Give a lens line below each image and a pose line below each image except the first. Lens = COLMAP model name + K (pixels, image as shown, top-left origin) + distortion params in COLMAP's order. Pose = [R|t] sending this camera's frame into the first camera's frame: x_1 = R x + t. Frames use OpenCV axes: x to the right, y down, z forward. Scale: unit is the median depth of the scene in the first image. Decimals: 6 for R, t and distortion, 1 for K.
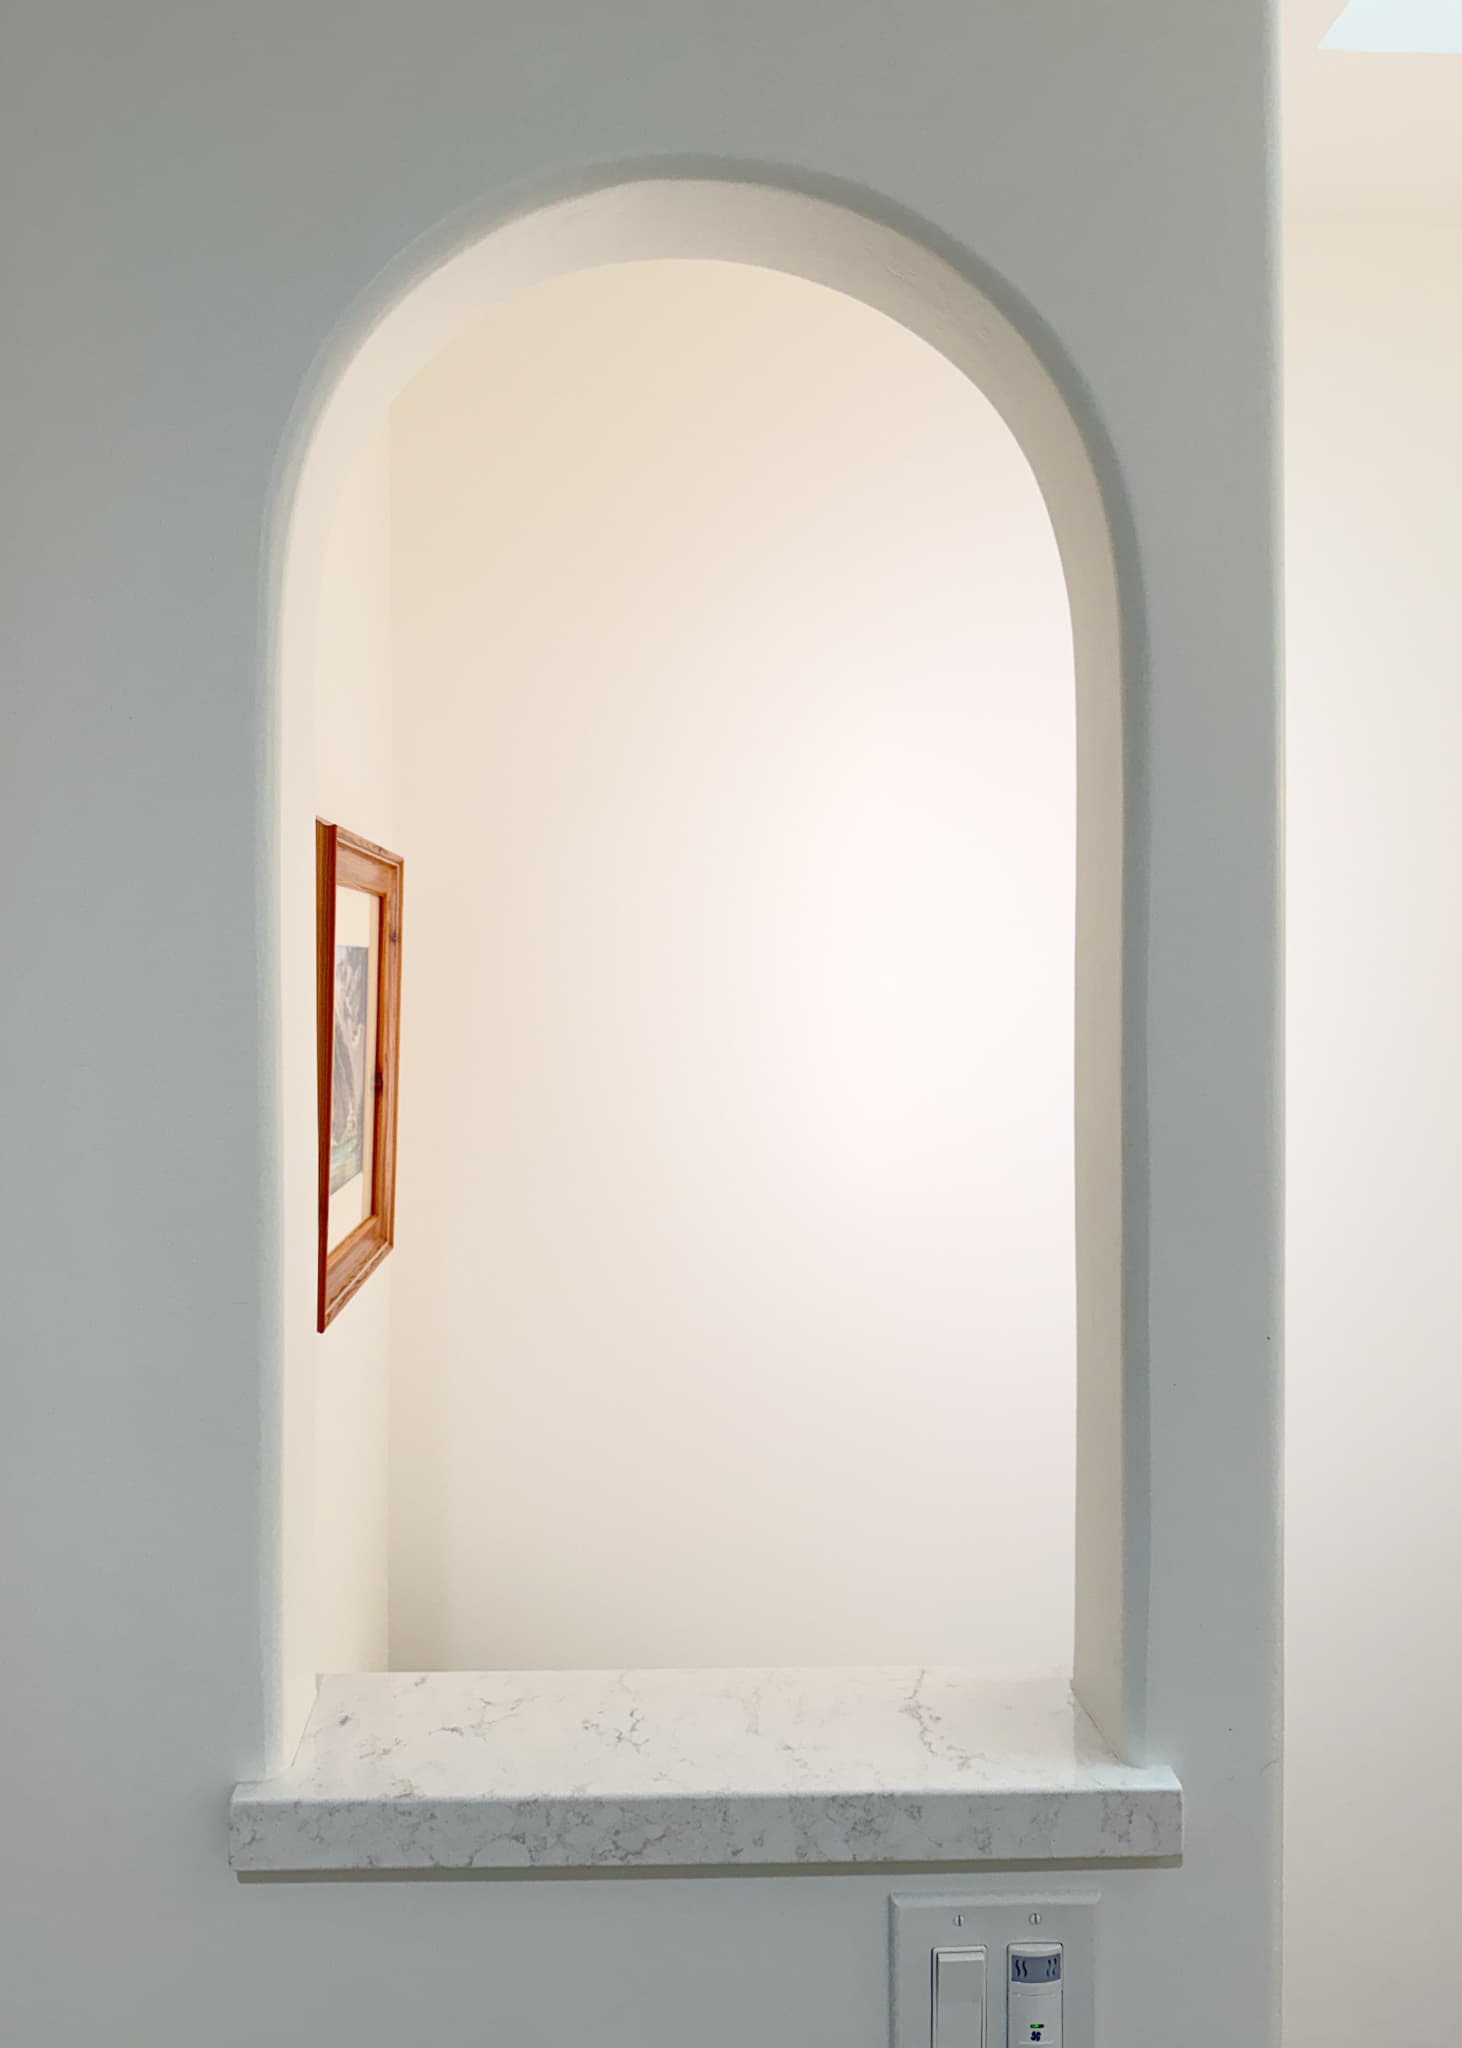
lens RADIAL K [[1501.6, 0, 728.4], [0, 1501.6, 1012.7], [0, 0, 1]] dist [0.006313, 0.002974]
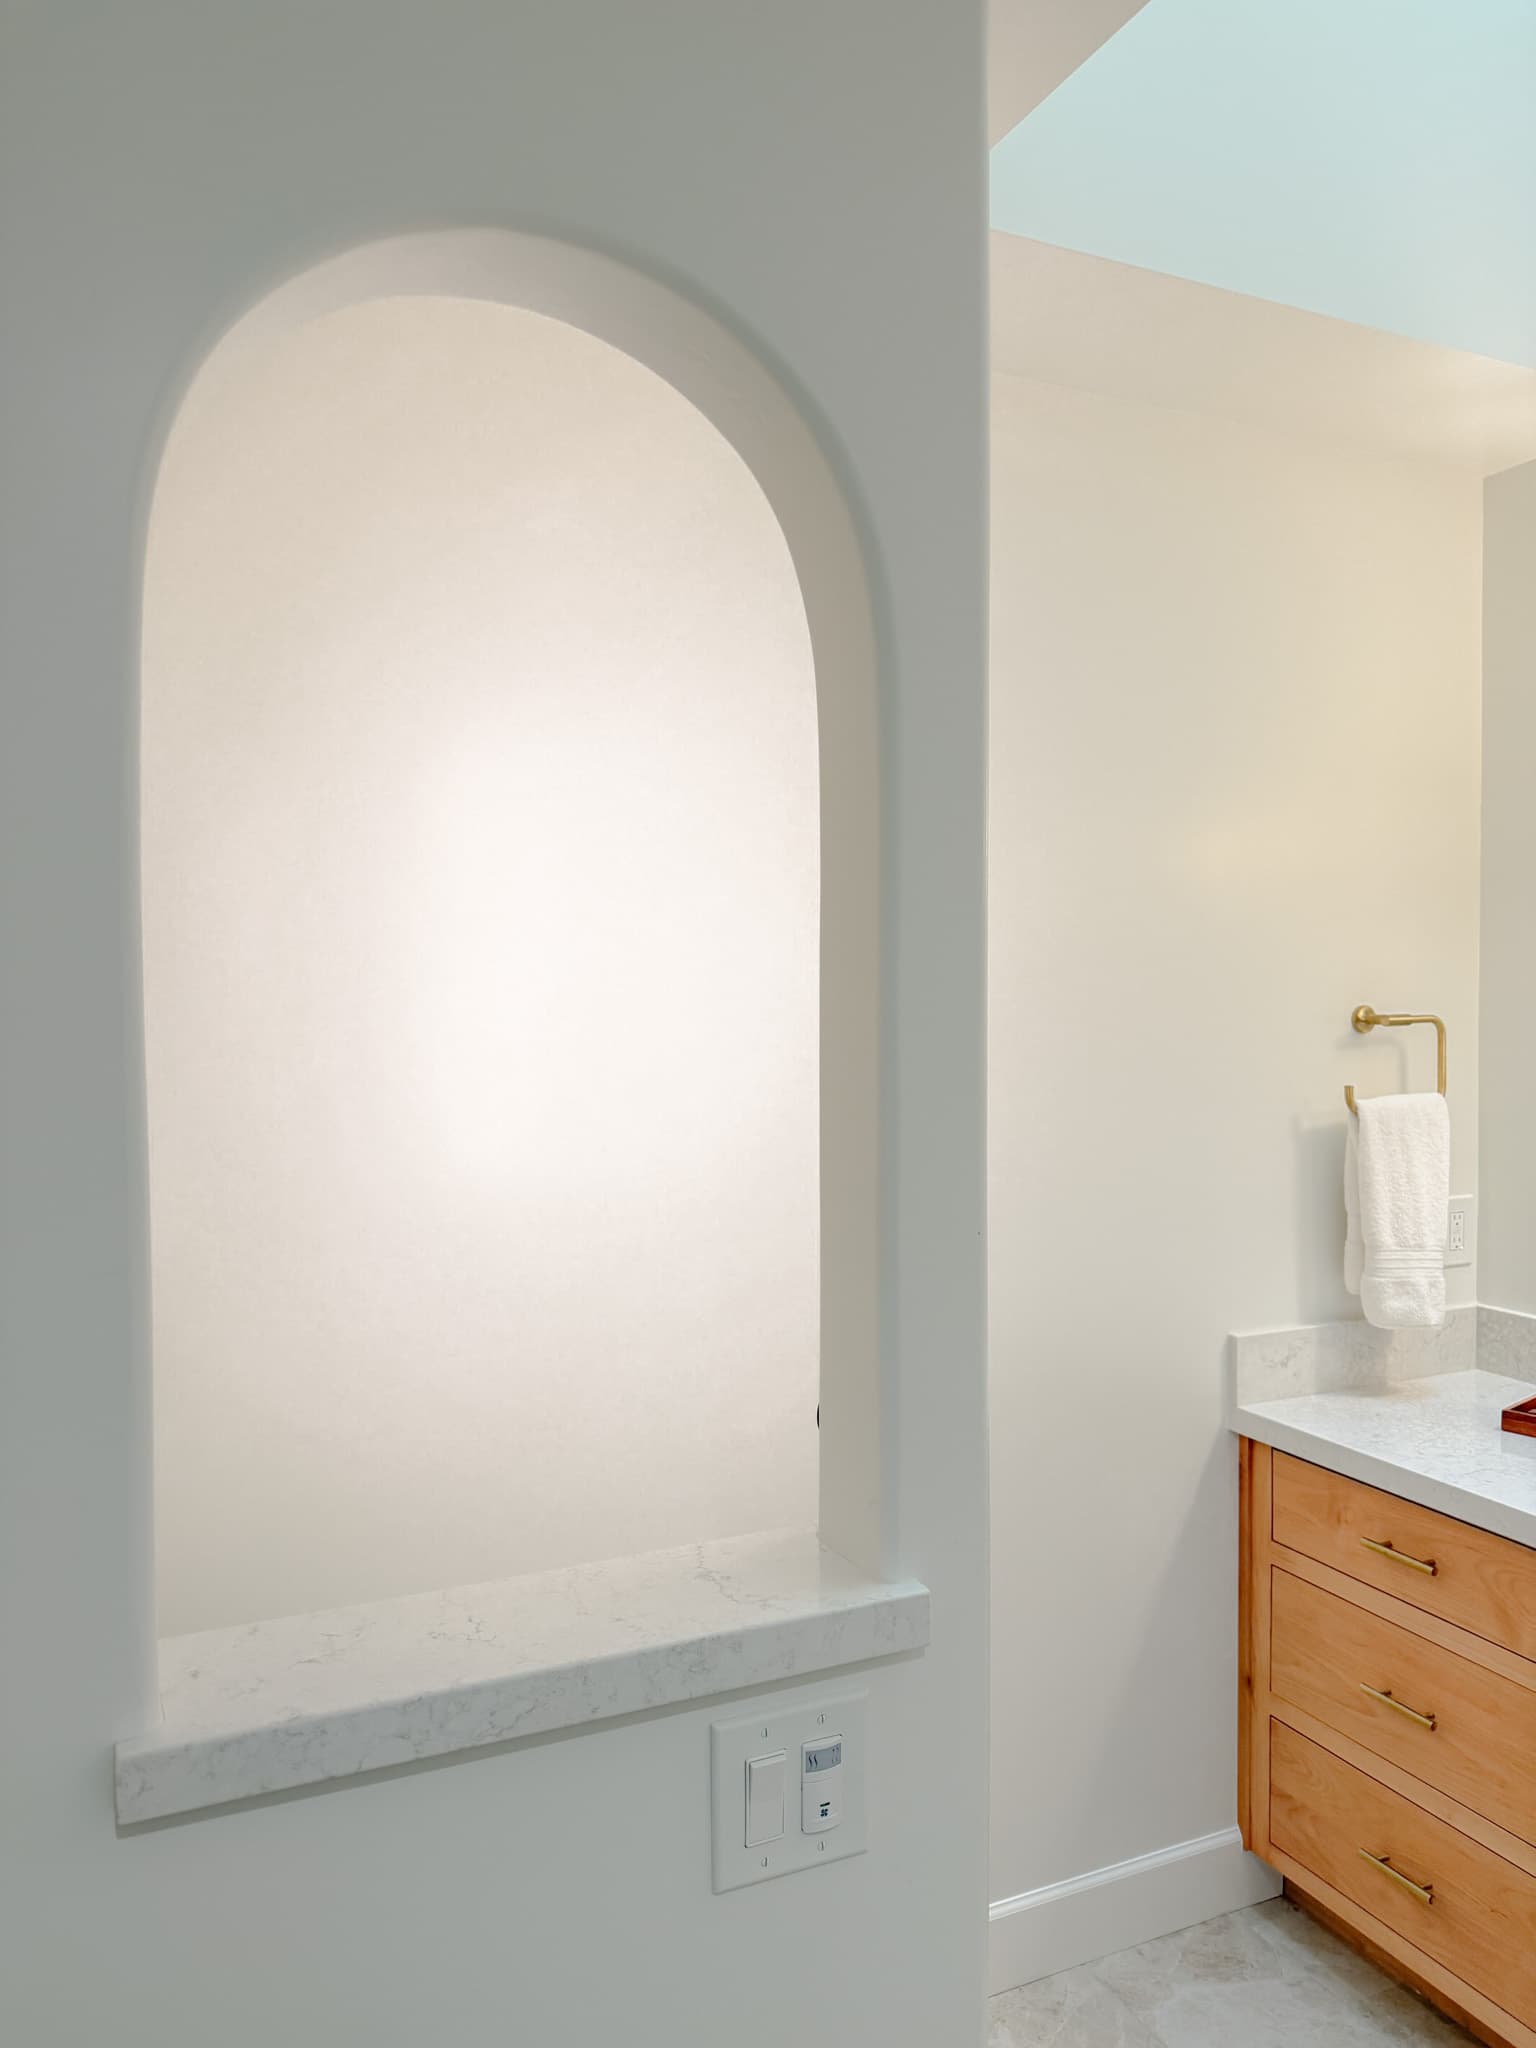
lens RADIAL K [[1485.4, 0, 818.8], [0, 1485.4, 1029.9], [0, 0, 1]] dist [0.062000, -0.067106]
pose [[0.918949, -0.020358, 0.393850, -0.279299], [0.010300, 0.999565, 0.027635, 0.004263], [-0.394242, -0.021338, 0.918759, -0.118501]]
